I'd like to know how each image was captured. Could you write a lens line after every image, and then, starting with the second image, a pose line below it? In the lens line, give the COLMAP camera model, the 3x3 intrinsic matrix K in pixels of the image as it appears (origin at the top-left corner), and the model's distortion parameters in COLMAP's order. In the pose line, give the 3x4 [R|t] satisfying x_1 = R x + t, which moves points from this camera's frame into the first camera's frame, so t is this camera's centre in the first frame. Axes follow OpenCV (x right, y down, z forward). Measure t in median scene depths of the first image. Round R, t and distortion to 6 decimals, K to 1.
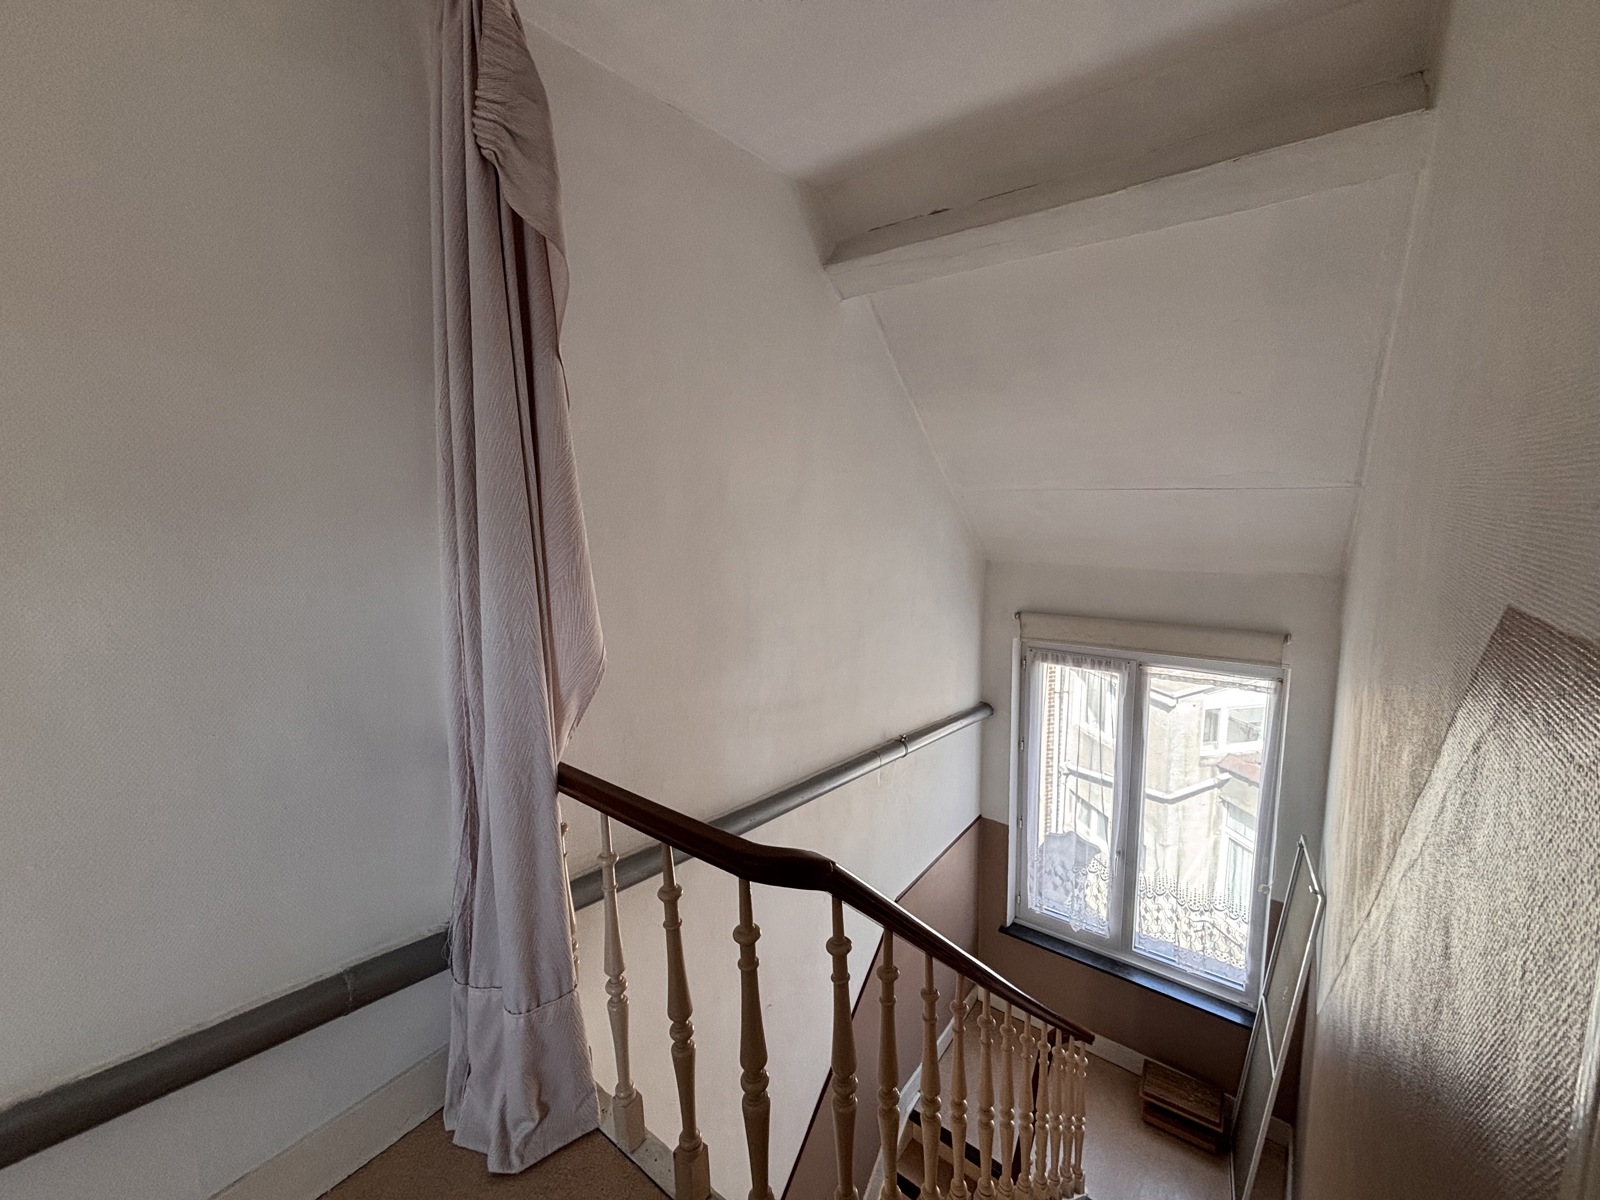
lens RADIAL K [[641.6, 0, 802.4], [0, 641.6, 597.7], [0, 0, 1]] dist [0.002064, -0.000501]
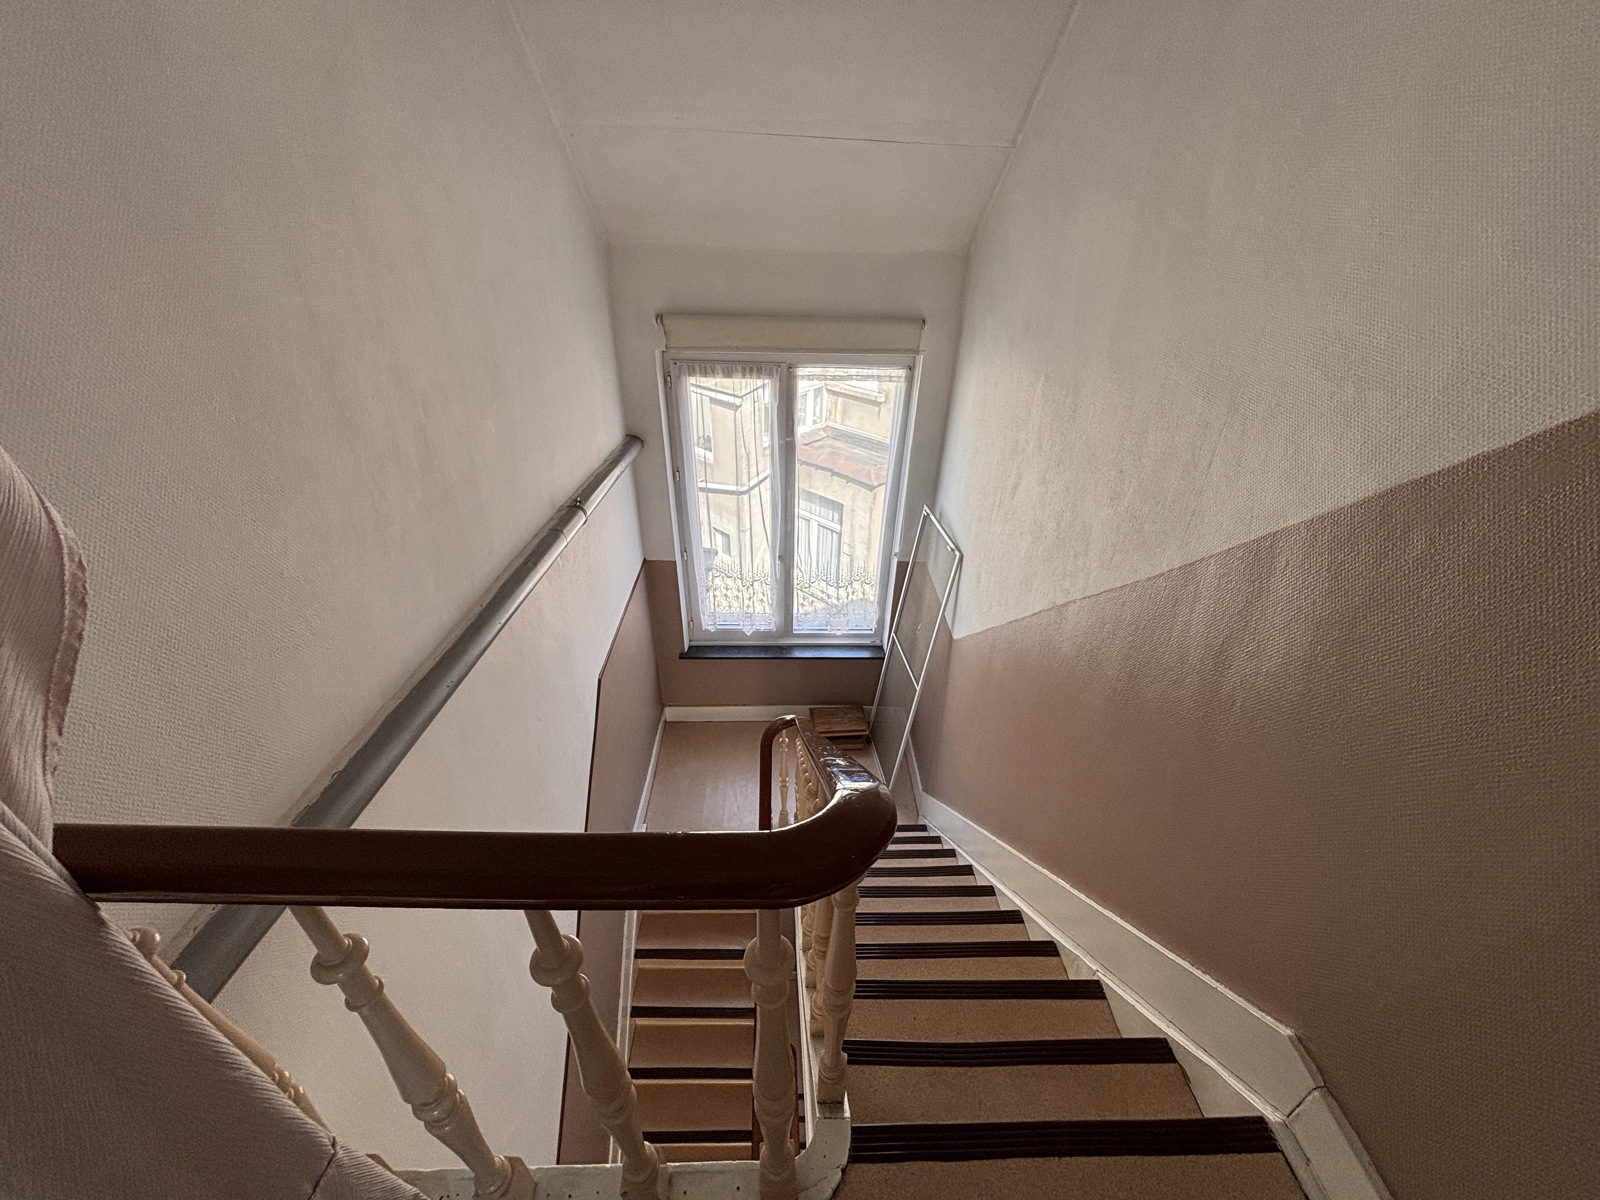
lens RADIAL K [[641.6, 0, 802.4], [0, 641.6, 597.7], [0, 0, 1]] dist [0.002064, -0.000501]
pose [[0.777301, -0.307037, 0.549118, -0.080340], [0.050265, 0.900342, 0.432271, 0.002631], [-0.627117, -0.308404, 0.715270, 0.203278]]
